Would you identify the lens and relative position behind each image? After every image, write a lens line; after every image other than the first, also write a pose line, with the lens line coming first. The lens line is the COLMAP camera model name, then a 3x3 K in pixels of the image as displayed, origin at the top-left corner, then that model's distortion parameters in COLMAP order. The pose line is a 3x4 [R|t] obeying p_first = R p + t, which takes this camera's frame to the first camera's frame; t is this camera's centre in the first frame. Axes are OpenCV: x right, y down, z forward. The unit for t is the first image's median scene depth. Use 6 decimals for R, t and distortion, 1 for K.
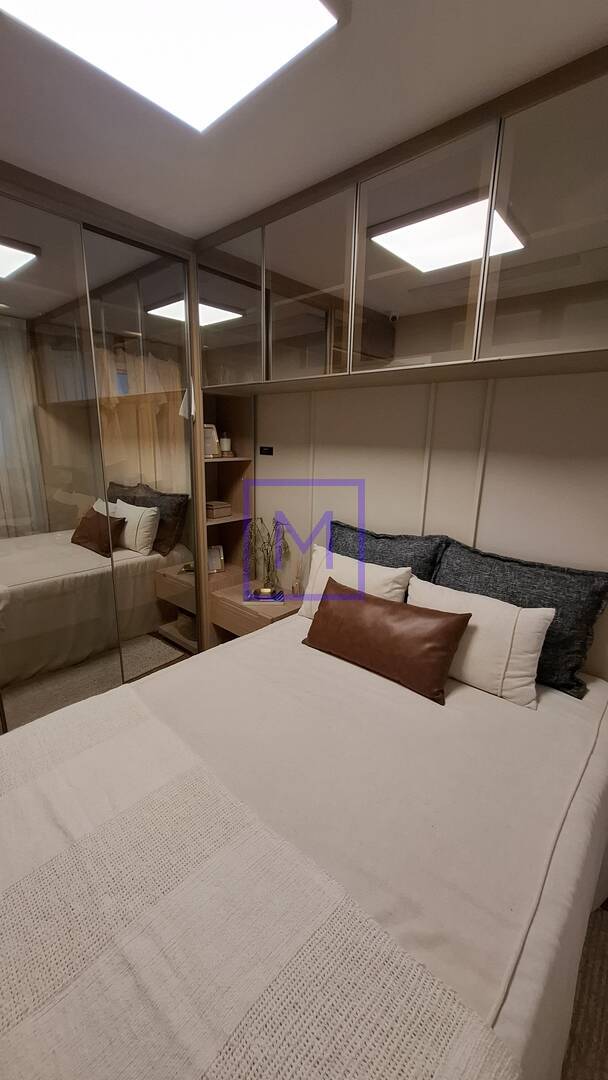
lens RADIAL K [[428.9, 0, 303.9], [0, 428.9, 544.5], [0, 0, 1]] dist [-0.010581, 0.004433]
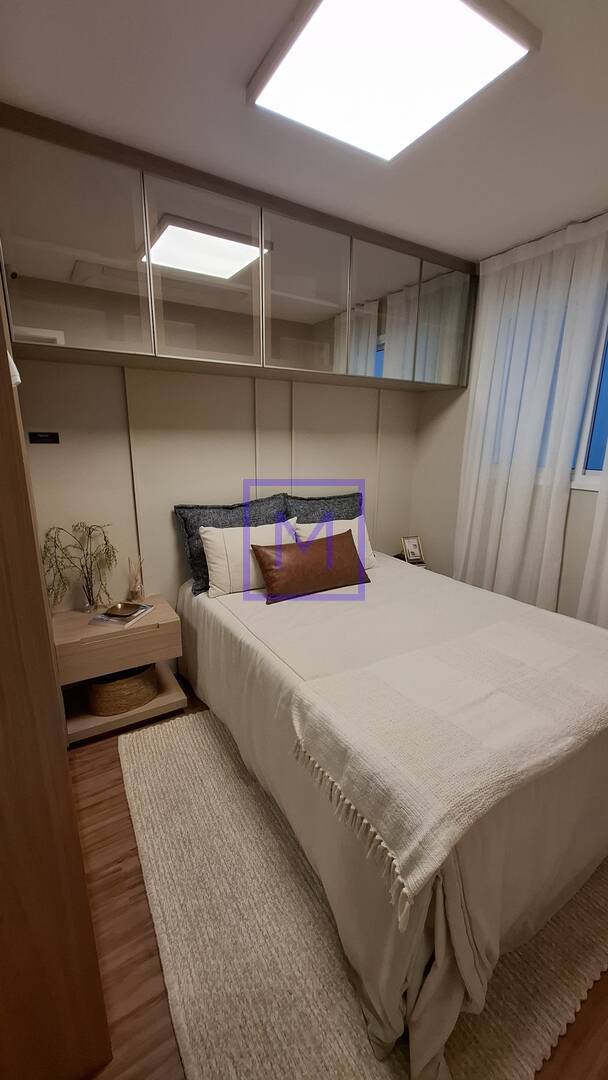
lens RADIAL K [[428.9, 0, 303.9], [0, 428.9, 544.5], [0, 0, 1]] dist [-0.010581, 0.004433]
pose [[0.274909, -0.253670, 0.927403, -0.958557], [0.232255, 0.953523, 0.191967, -0.109973], [-0.932997, 0.162621, 0.321048, 0.514821]]
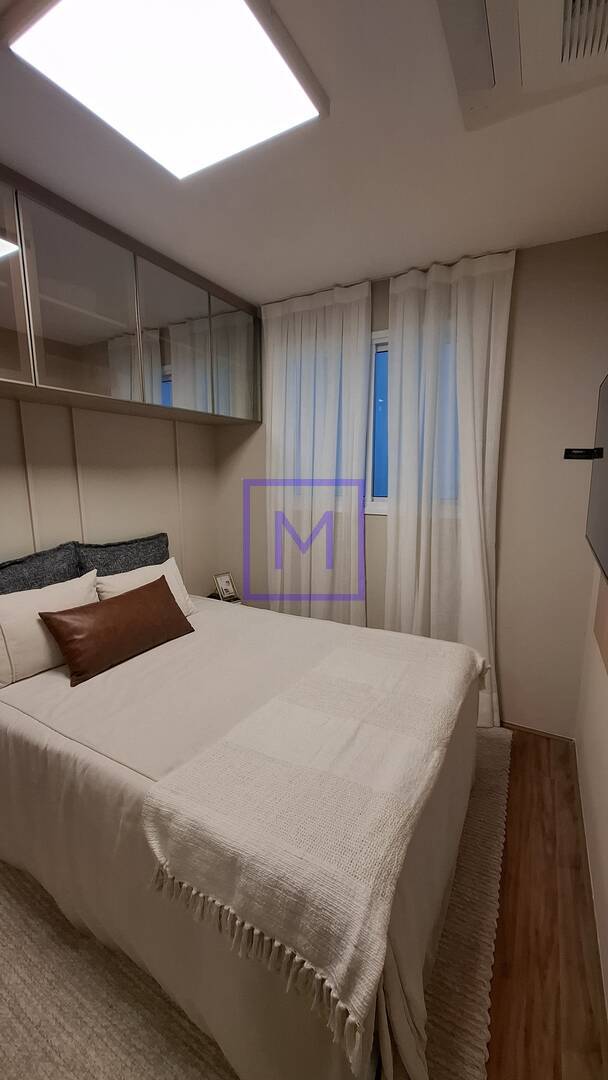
lens RADIAL K [[428.9, 0, 303.9], [0, 428.9, 544.5], [0, 0, 1]] dist [-0.010581, 0.004433]
pose [[-0.224987, -0.185158, 0.956607, -0.864620], [0.238354, 0.941491, 0.238291, -0.133186], [-0.944758, 0.281624, -0.167690, 0.610453]]
